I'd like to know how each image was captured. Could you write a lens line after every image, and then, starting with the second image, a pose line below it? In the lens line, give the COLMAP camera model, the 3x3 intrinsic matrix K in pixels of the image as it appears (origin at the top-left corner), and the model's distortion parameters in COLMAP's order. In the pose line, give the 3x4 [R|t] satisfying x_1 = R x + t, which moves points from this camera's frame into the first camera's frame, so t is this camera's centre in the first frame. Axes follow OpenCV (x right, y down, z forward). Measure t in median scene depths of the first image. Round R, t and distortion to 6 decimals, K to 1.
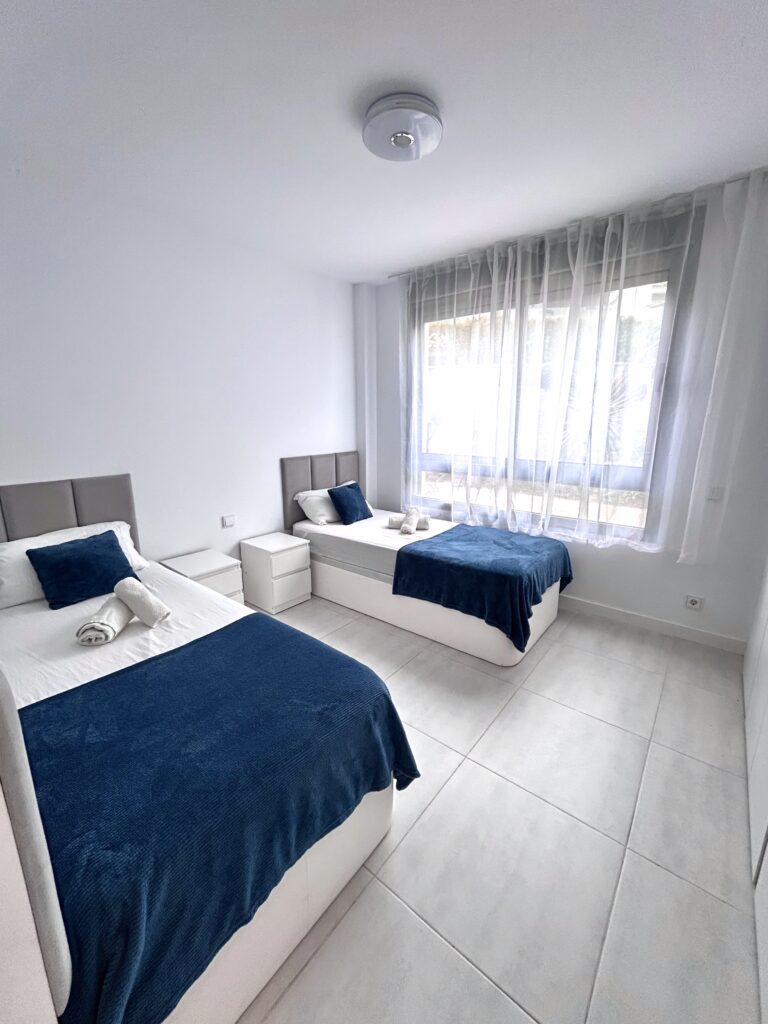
lens RADIAL K [[410.5, 0, 384.7], [0, 410.5, 508.9], [0, 0, 1]] dist [0.000583, 0.000141]
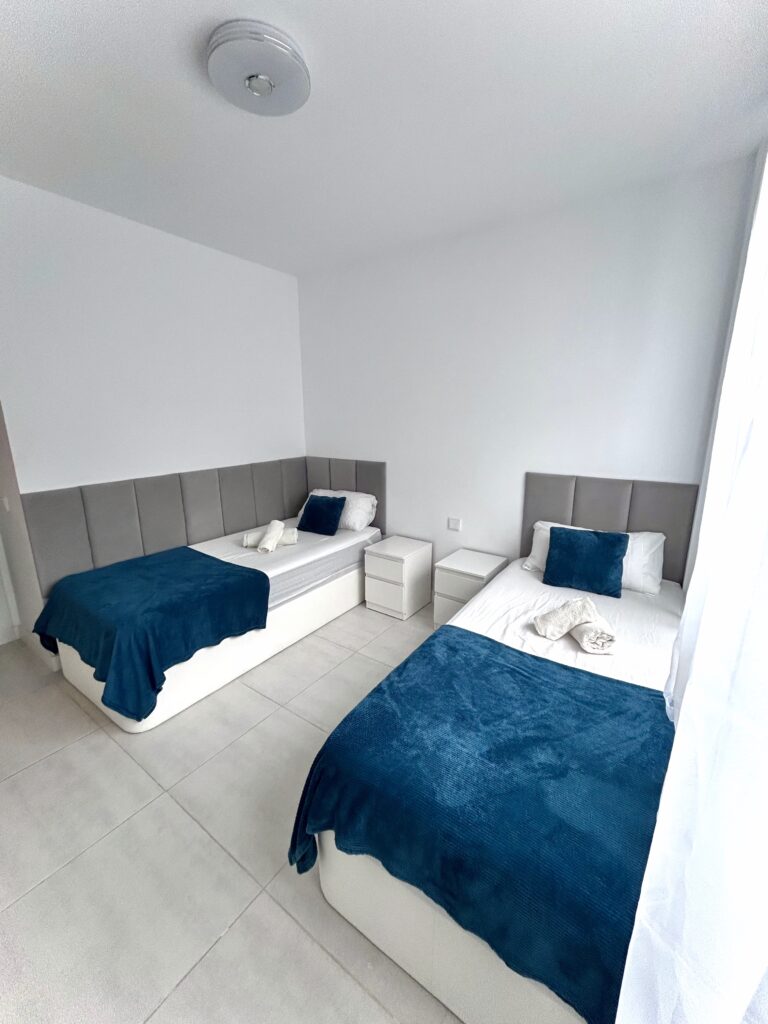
lens RADIAL K [[410.5, 0, 384.7], [0, 410.5, 508.9], [0, 0, 1]] dist [0.000583, 0.000141]
pose [[0.061597, 0.224872, -0.972440, 0.575539], [-0.211570, 0.955091, 0.207459, -0.179753], [0.975420, 0.192960, 0.106406, 0.735968]]
